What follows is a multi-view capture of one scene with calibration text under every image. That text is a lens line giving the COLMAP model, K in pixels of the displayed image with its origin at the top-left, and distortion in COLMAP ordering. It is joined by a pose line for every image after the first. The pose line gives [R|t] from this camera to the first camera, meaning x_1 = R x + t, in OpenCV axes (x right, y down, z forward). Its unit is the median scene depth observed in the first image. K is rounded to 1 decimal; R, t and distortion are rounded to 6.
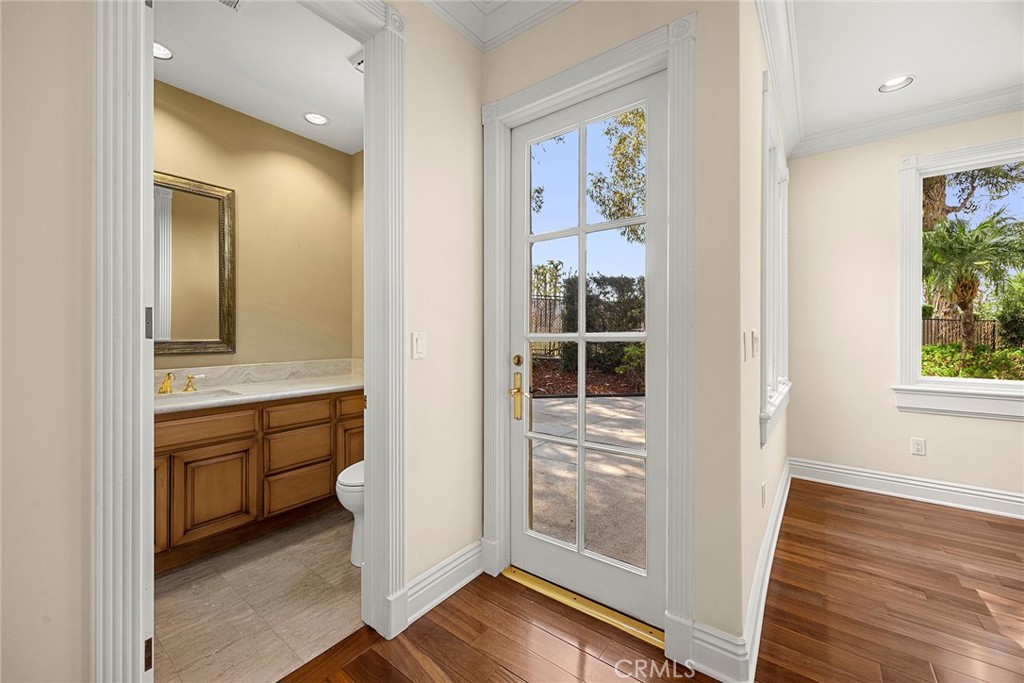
lens RADIAL K [[394.4, 0, 510.2], [0, 394.4, 341.5], [0, 0, 1]] dist [0.000383, -0.000015]
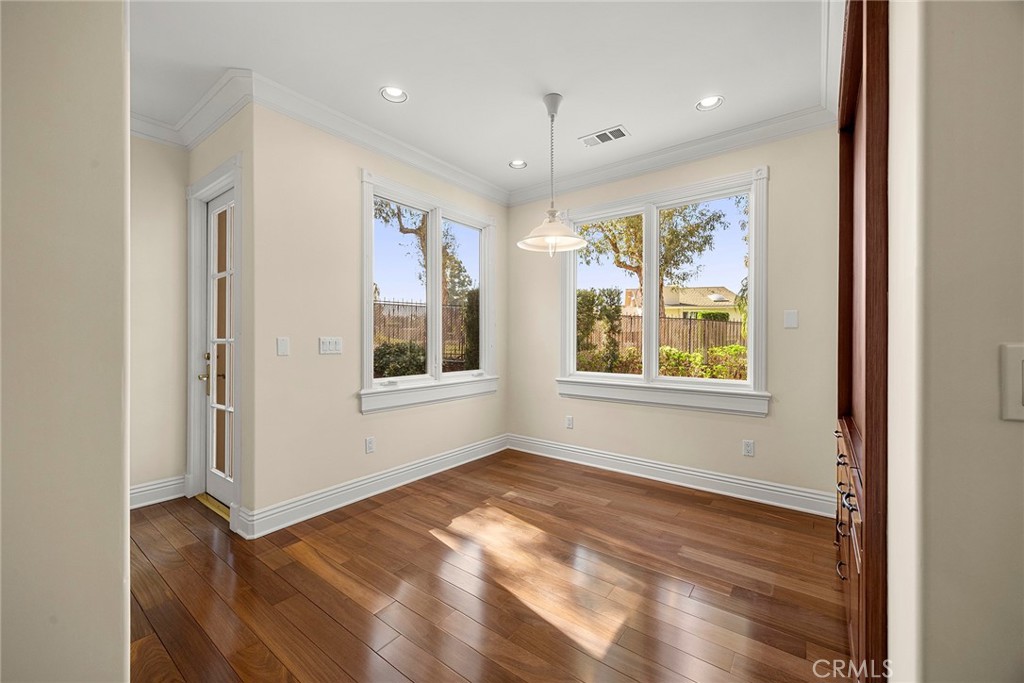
lens RADIAL K [[394.4, 0, 510.2], [0, 394.4, 341.5], [0, 0, 1]] dist [0.000383, -0.000015]
pose [[0.999887, 0.003966, 0.014489, 0.938986], [-0.003753, 0.999885, -0.014672, 0.008286], [-0.014546, 0.014616, 0.999787, -0.432774]]
